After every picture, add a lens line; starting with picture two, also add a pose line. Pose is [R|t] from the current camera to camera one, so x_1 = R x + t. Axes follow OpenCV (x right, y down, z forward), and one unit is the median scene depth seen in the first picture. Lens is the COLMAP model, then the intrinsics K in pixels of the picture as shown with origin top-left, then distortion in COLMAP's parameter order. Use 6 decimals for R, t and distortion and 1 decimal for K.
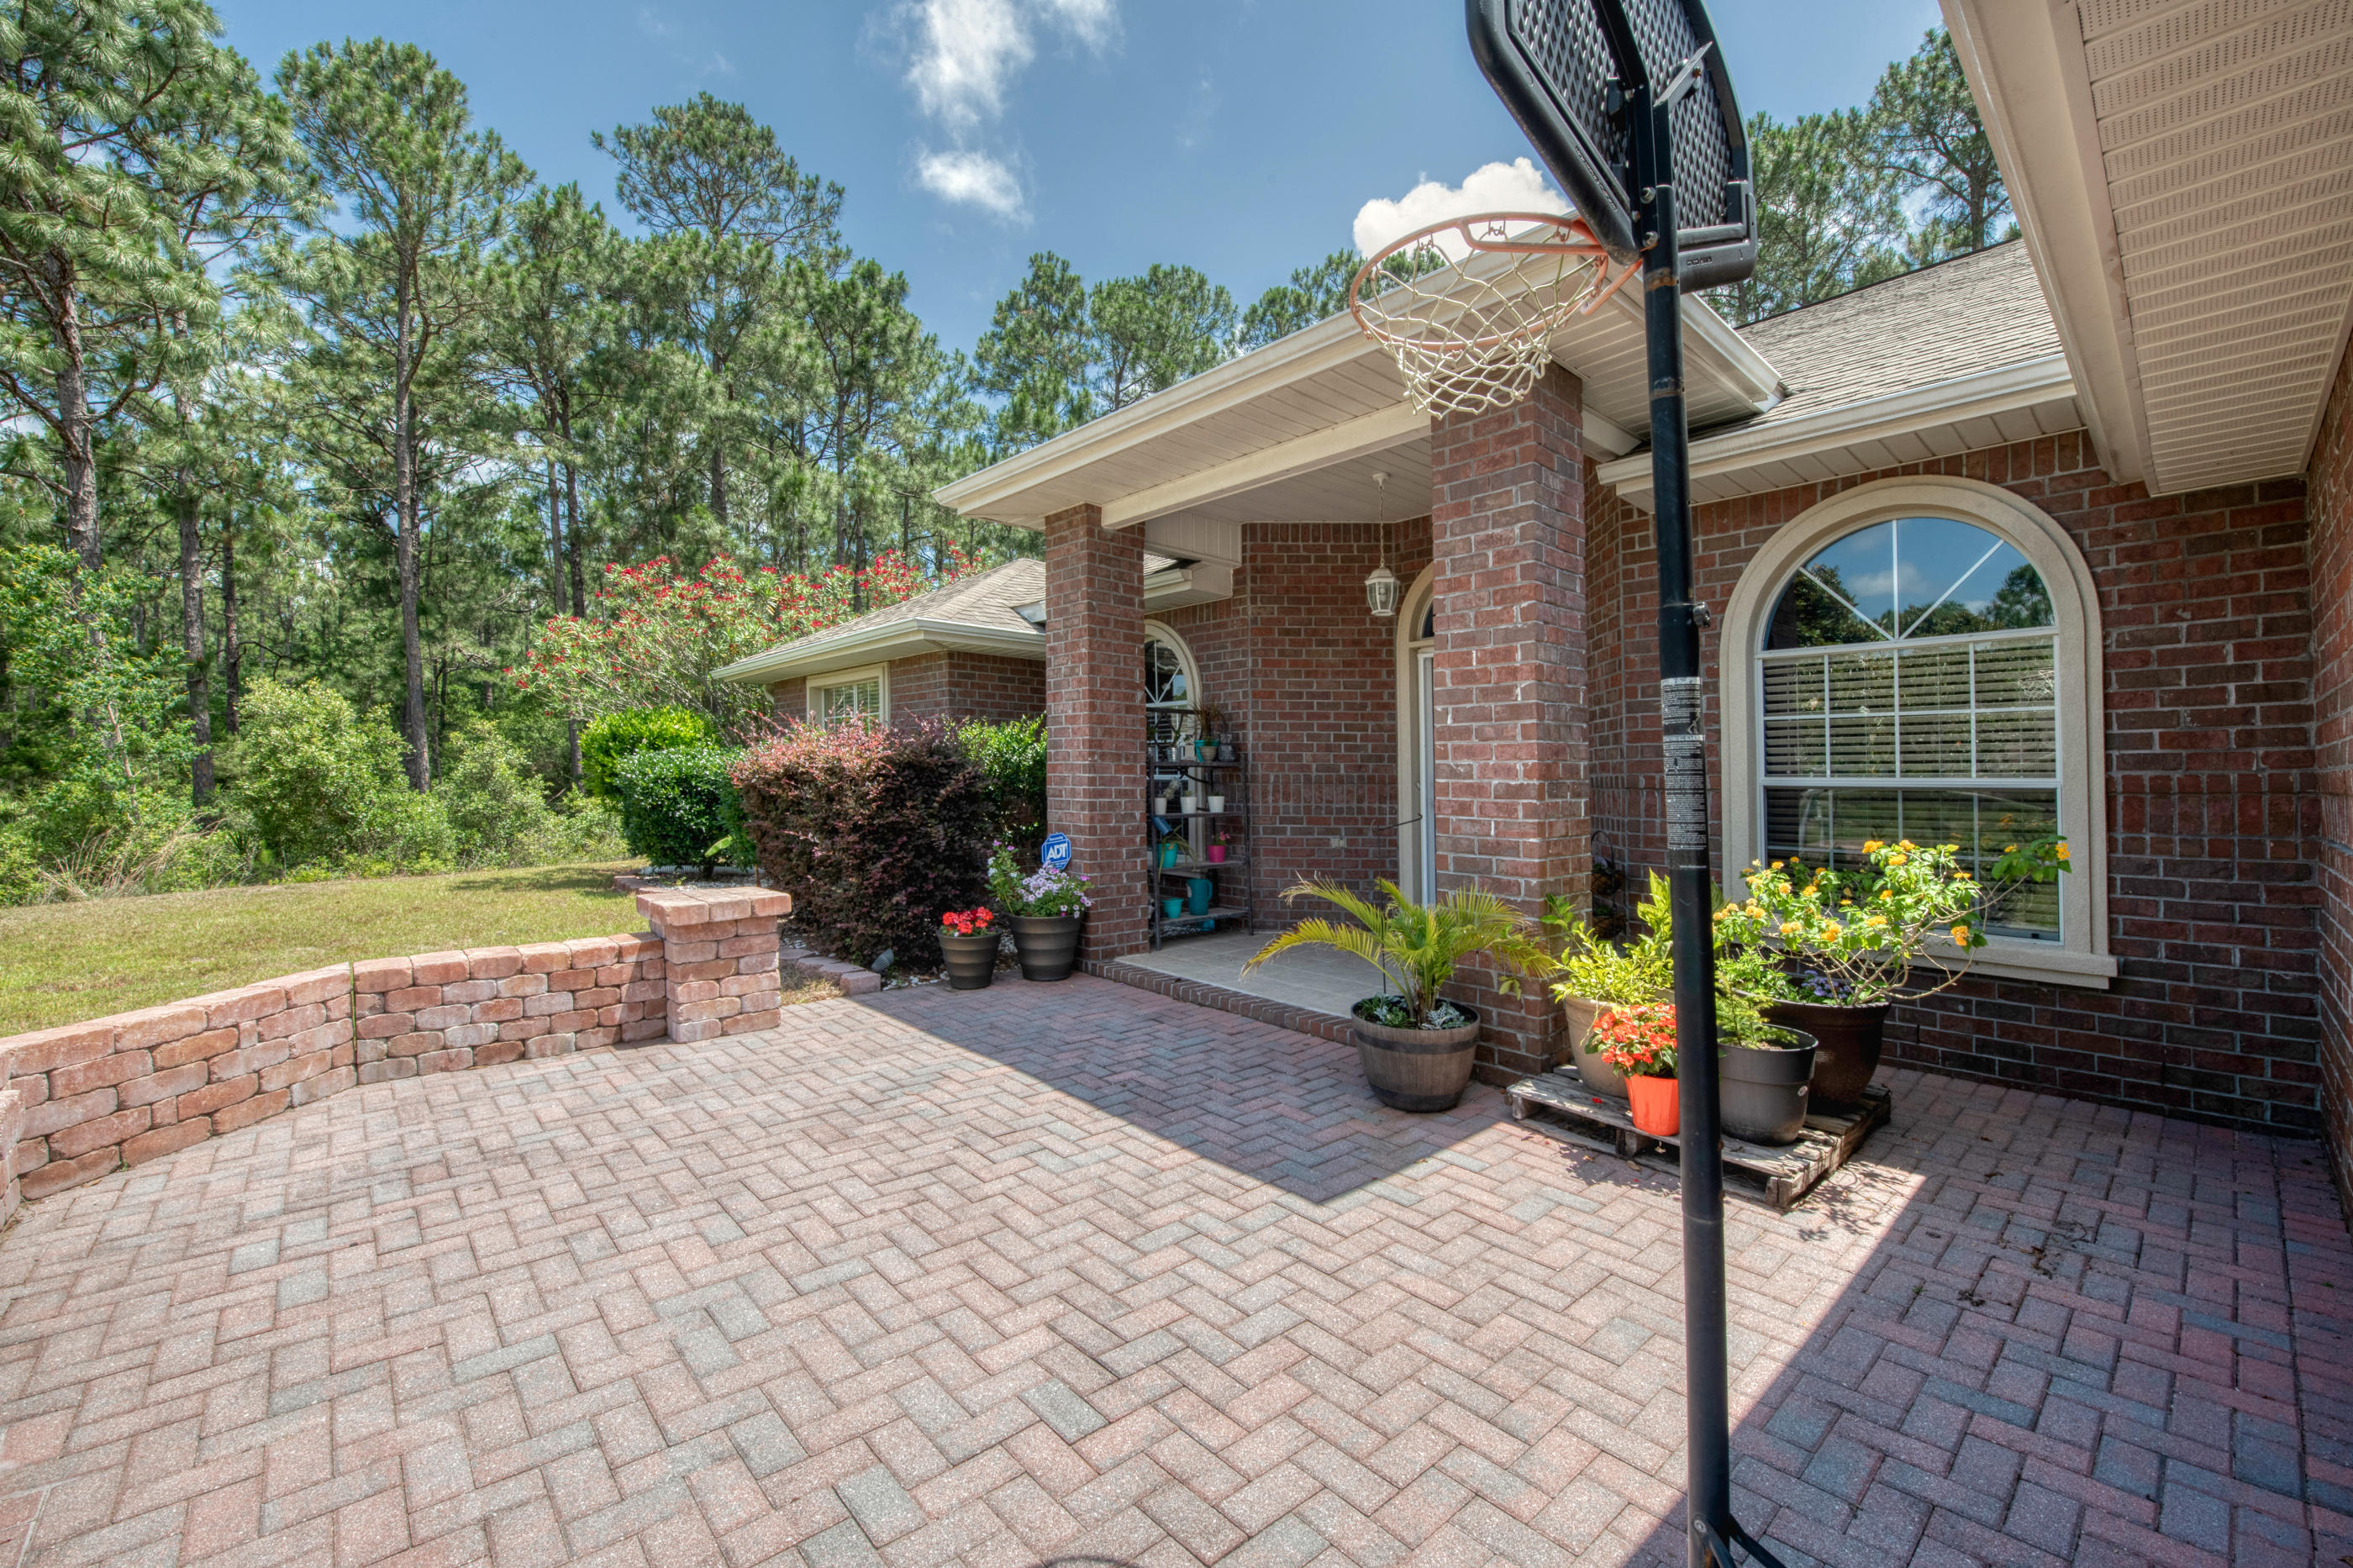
lens RADIAL K [[956.7, 0, 1176.5], [0, 956.7, 784.0], [0, 0, 1]] dist [-0.046346, -0.000068]
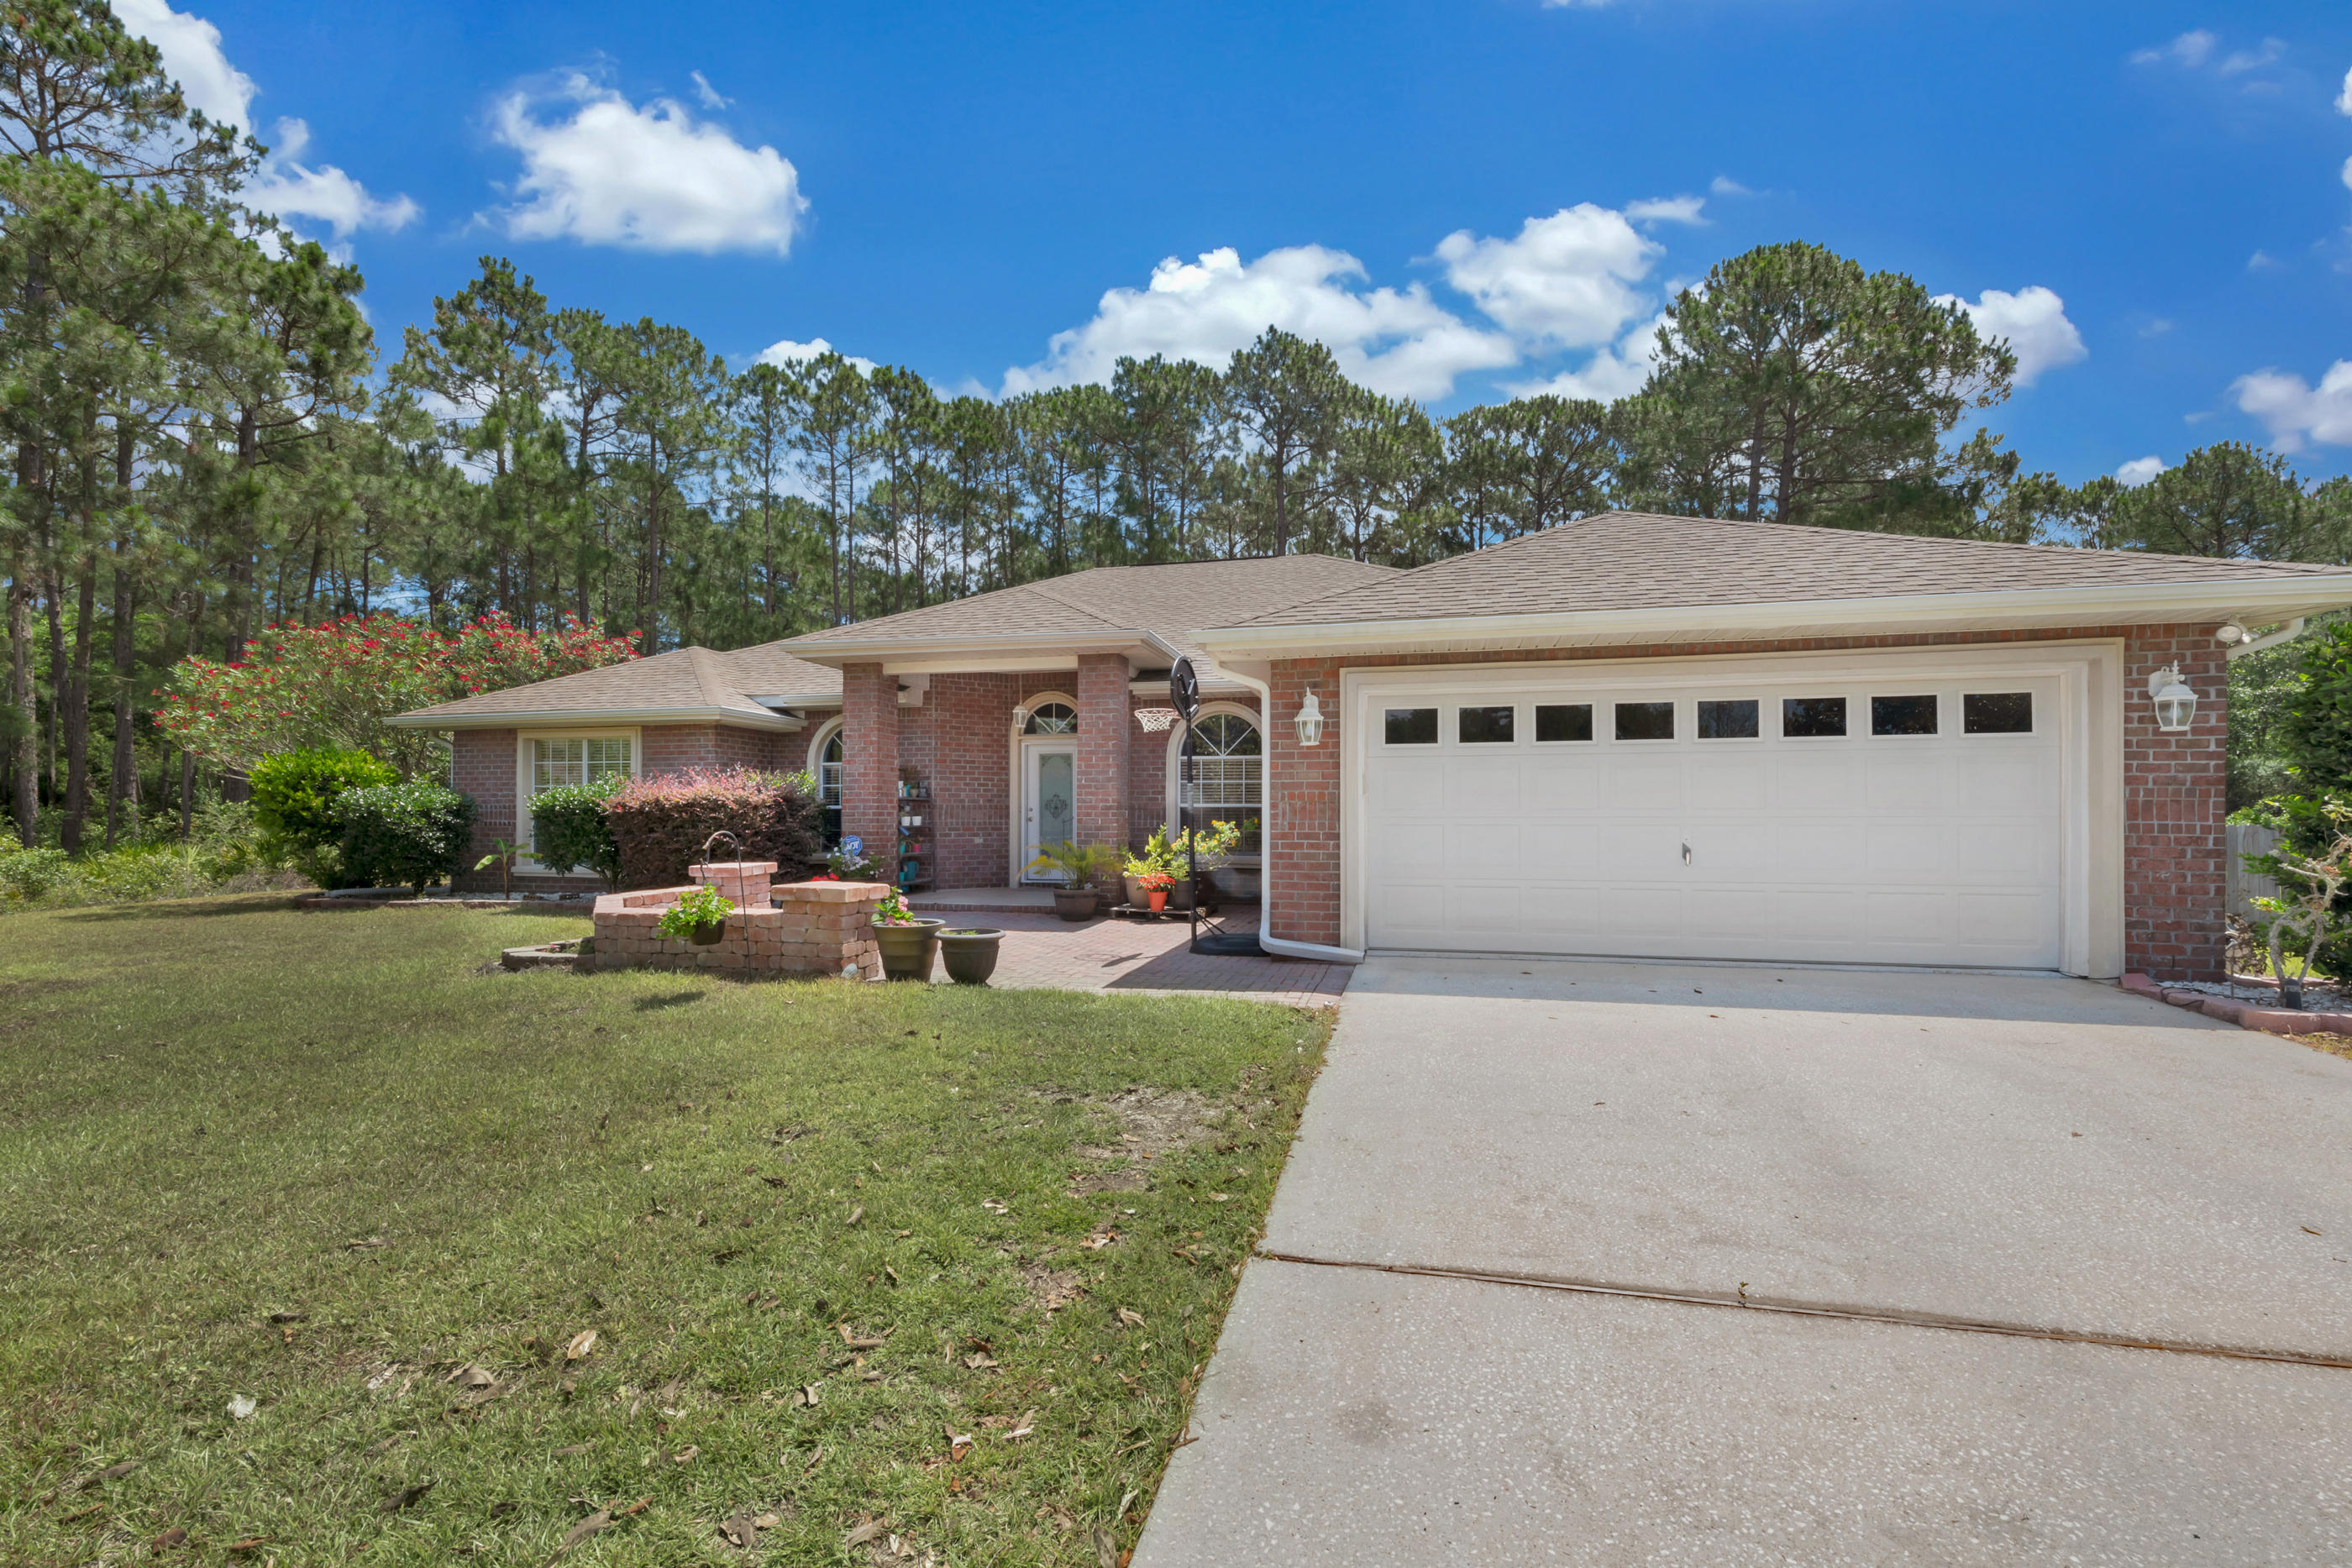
lens RADIAL K [[930.7, 0, 1176.3], [0, 930.7, 813.4], [0, 0, 1]] dist [-0.029072, -0.000136]
pose [[0.831275, -0.003439, 0.555850, -0.325222], [0.011256, 0.999880, -0.010648, 0.019311], [-0.555747, 0.015108, 0.831214, -0.452391]]
